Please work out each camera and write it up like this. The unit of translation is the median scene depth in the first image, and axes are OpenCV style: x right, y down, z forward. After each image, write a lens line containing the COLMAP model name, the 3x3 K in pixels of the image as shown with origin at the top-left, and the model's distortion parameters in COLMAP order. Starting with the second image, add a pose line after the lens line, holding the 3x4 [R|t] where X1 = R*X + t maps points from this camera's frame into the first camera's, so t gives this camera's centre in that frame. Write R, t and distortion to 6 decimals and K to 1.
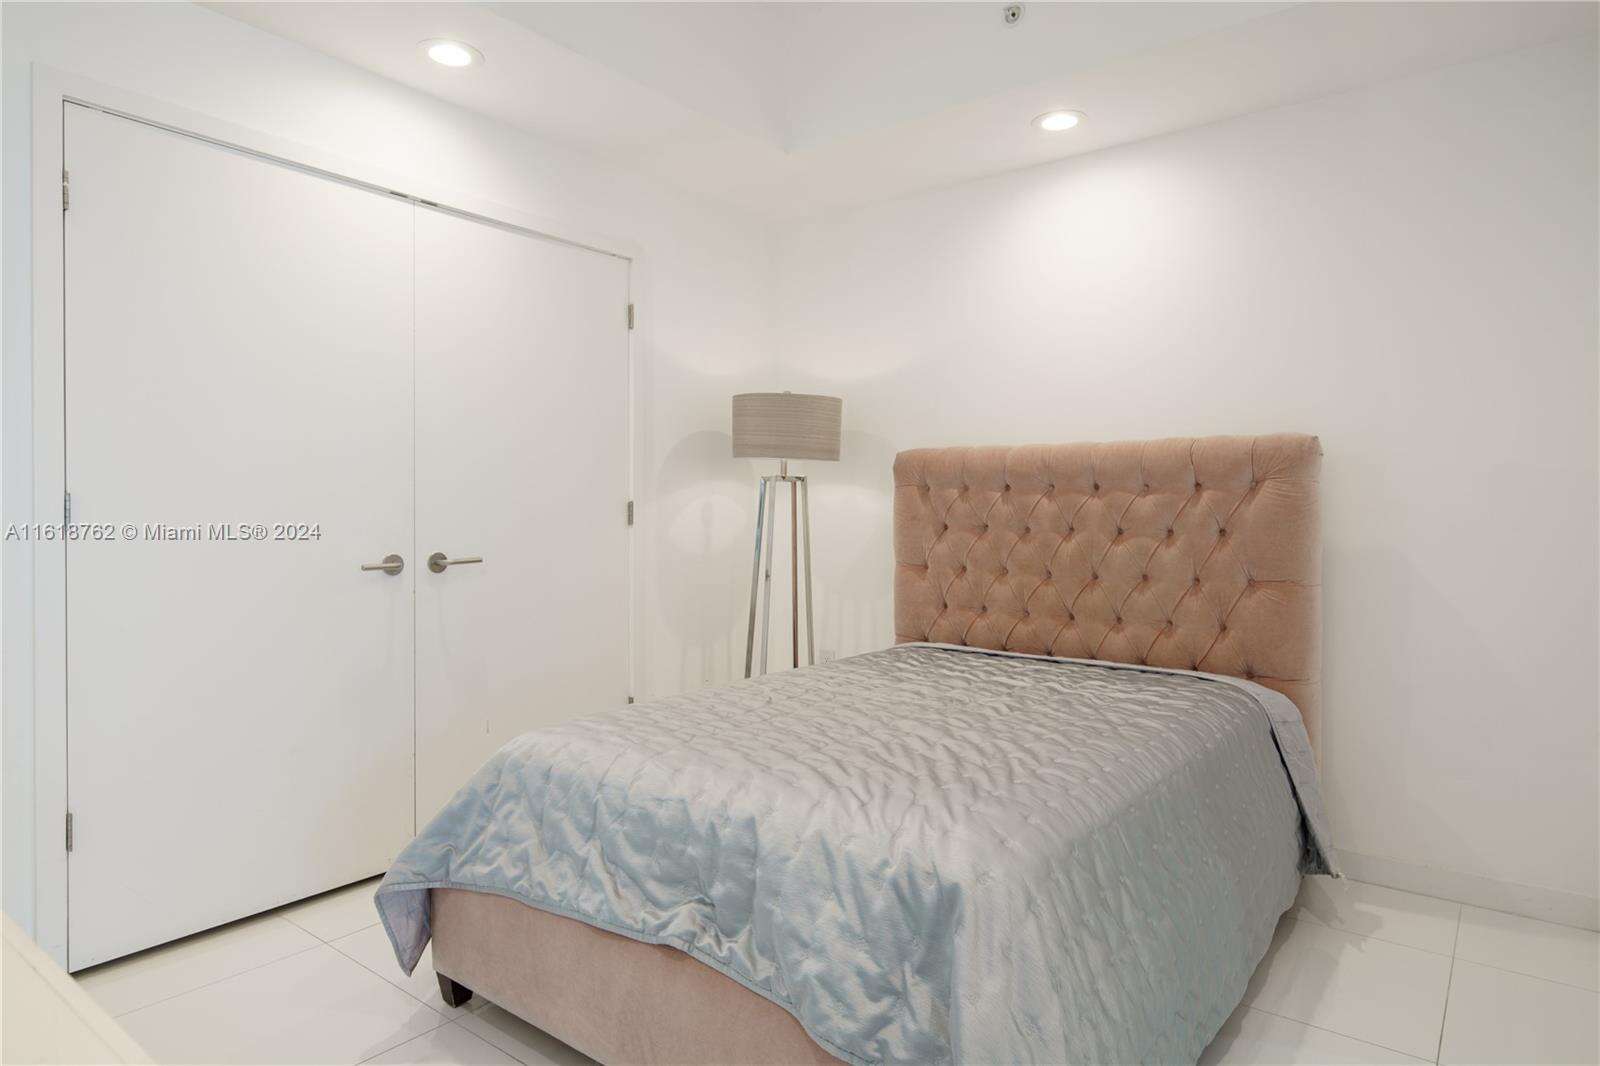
lens RADIAL K [[931.4, 0, 797.1], [0, 931.4, 519.6], [0, 0, 1]] dist [-0.000500, 0.002311]
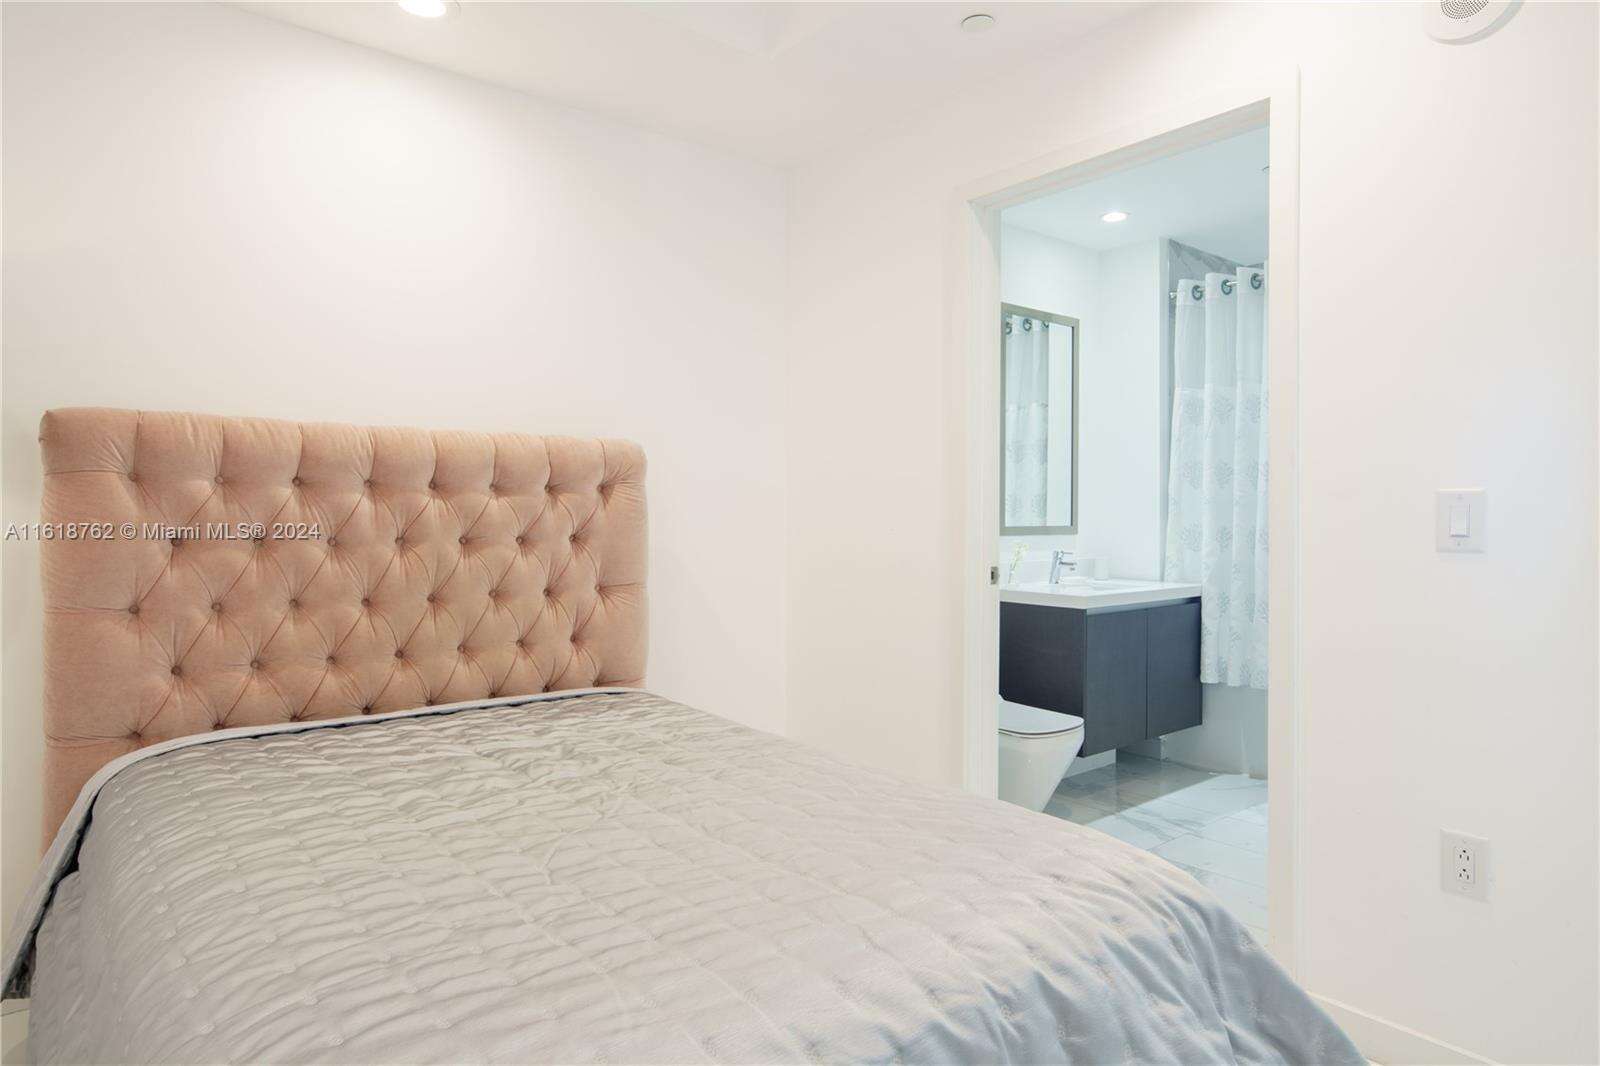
lens RADIAL K [[931.4, 0, 797.1], [0, 931.4, 519.6], [0, 0, 1]] dist [-0.000500, 0.002311]
pose [[0.221661, 0.000949, 0.975123, -0.406776], [0.012548, 0.999914, -0.003825, 0.001316], [-0.975043, 0.013084, 0.221630, 0.539371]]
